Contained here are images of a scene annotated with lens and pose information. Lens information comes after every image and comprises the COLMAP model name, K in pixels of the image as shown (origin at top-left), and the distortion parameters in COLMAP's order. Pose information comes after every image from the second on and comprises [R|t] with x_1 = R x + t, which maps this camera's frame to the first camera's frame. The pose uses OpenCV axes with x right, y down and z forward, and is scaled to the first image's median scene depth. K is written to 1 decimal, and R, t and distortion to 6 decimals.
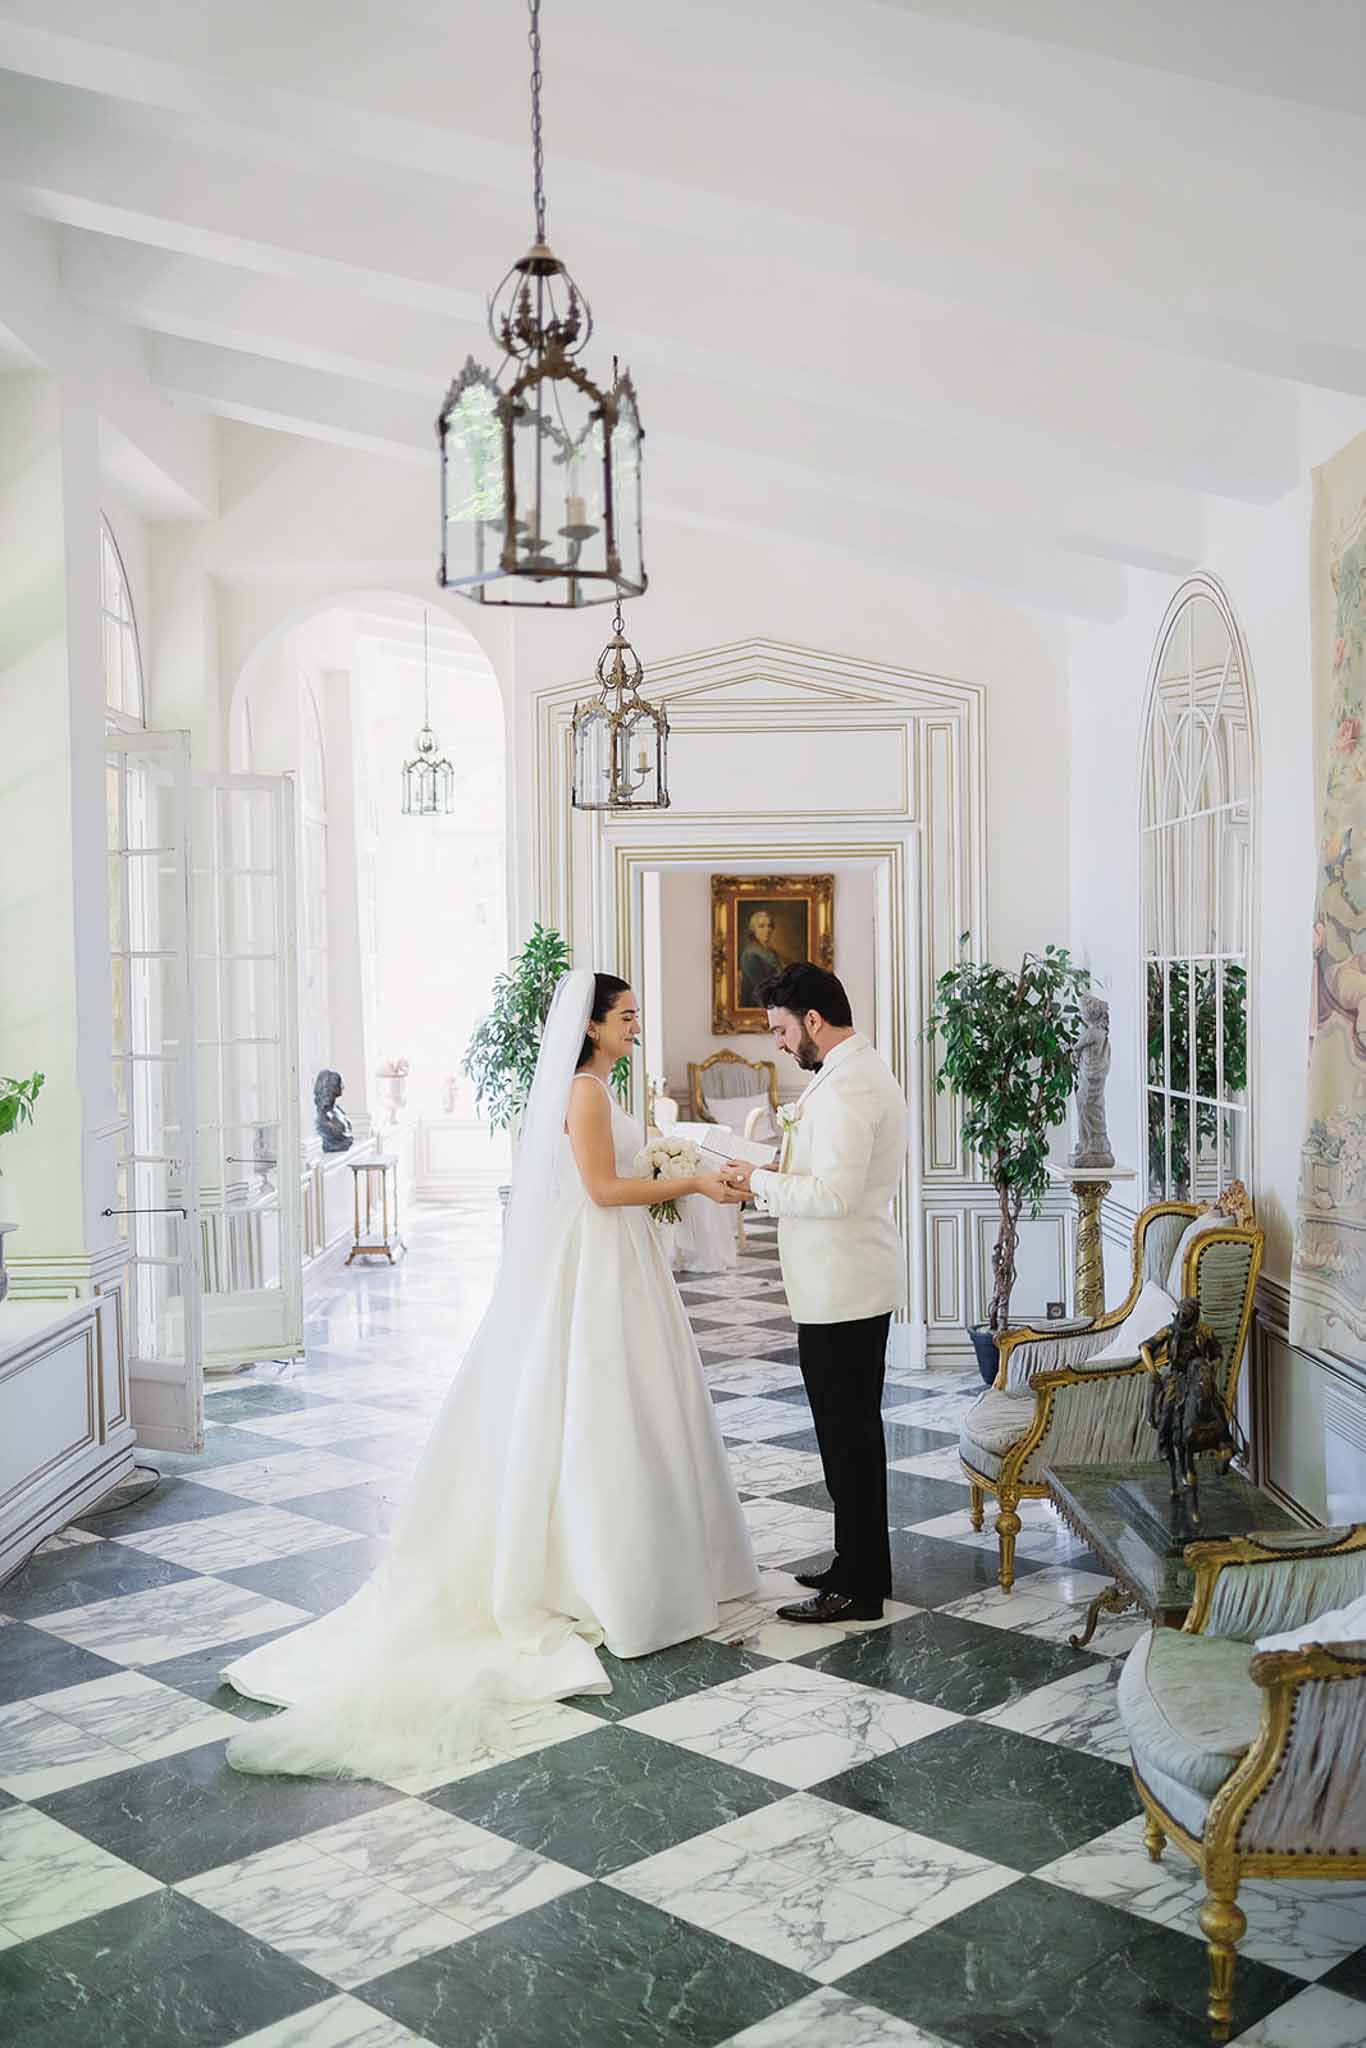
lens RADIAL K [[2017.0, 0, 603.2], [0, 2017.0, 919.1], [0, 0, 1]] dist [0.030048, 0.019358]
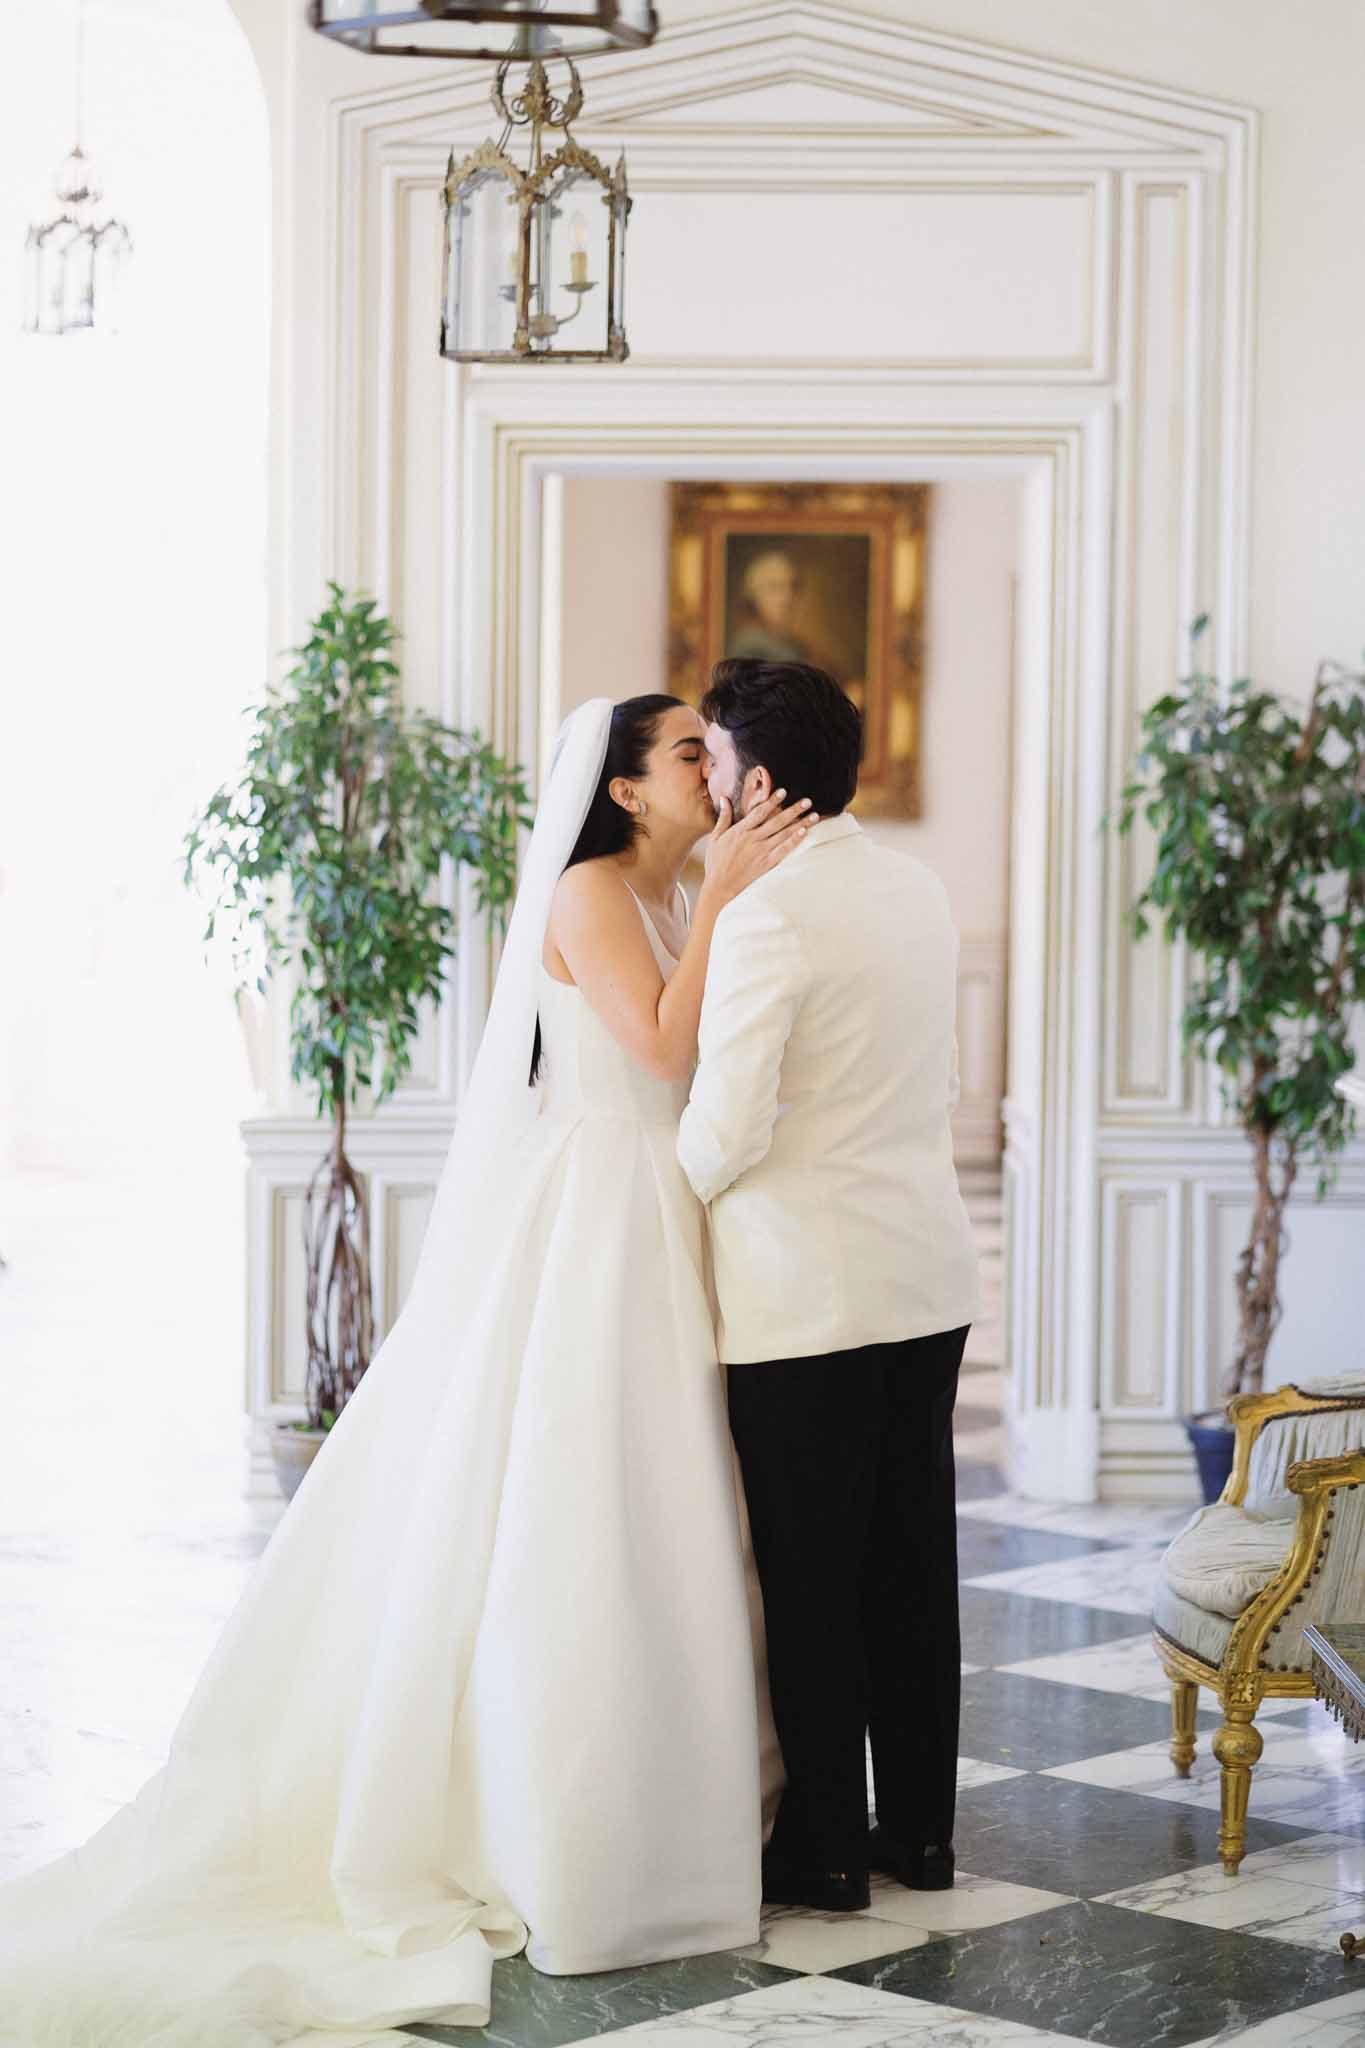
lens RADIAL K [[4753.2, 0, 682.5], [0, 4753.2, 1024.0], [0, 0, 1]] dist [0.033792, -0.665393]
pose [[0.997663, 0.014974, 0.066668, -0.024010], [-0.021437, 0.995023, 0.097314, -0.004770], [-0.064880, -0.098515, 0.993018, -0.161656]]
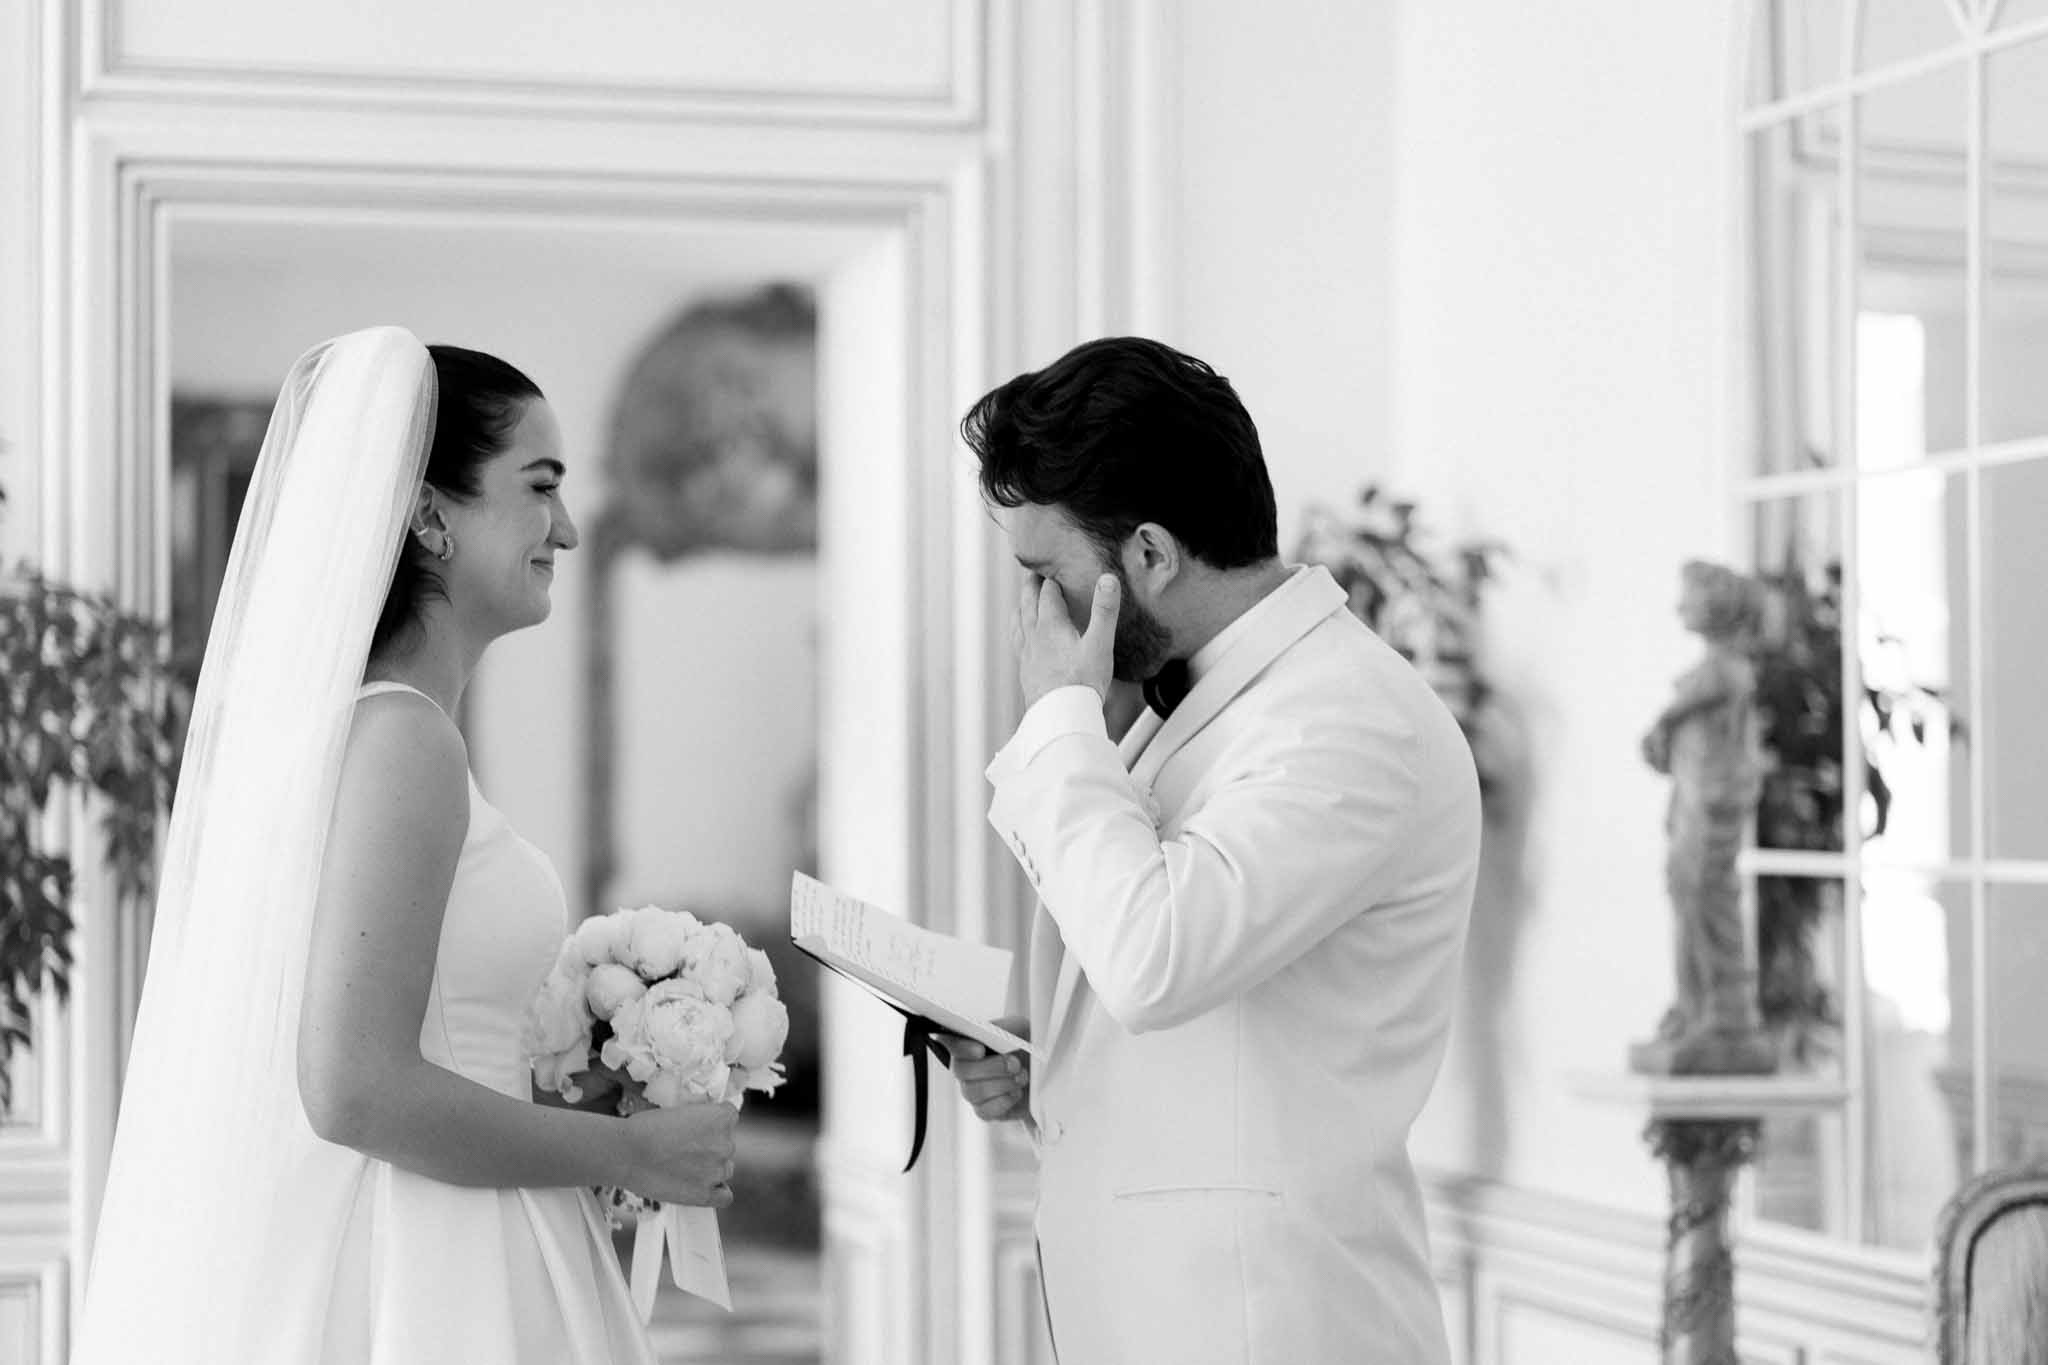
lens RADIAL K [[4753.2, 0, 1024.0], [0, 4753.2, 682.5], [0, 0, 1]] dist [0.033792, -0.665393]
pose [[0.956838, 0.027359, 0.289332, -0.081121], [-0.029006, 0.999578, 0.001406, 0.051840], [-0.289171, -0.009738, 0.957228, 0.246168]]
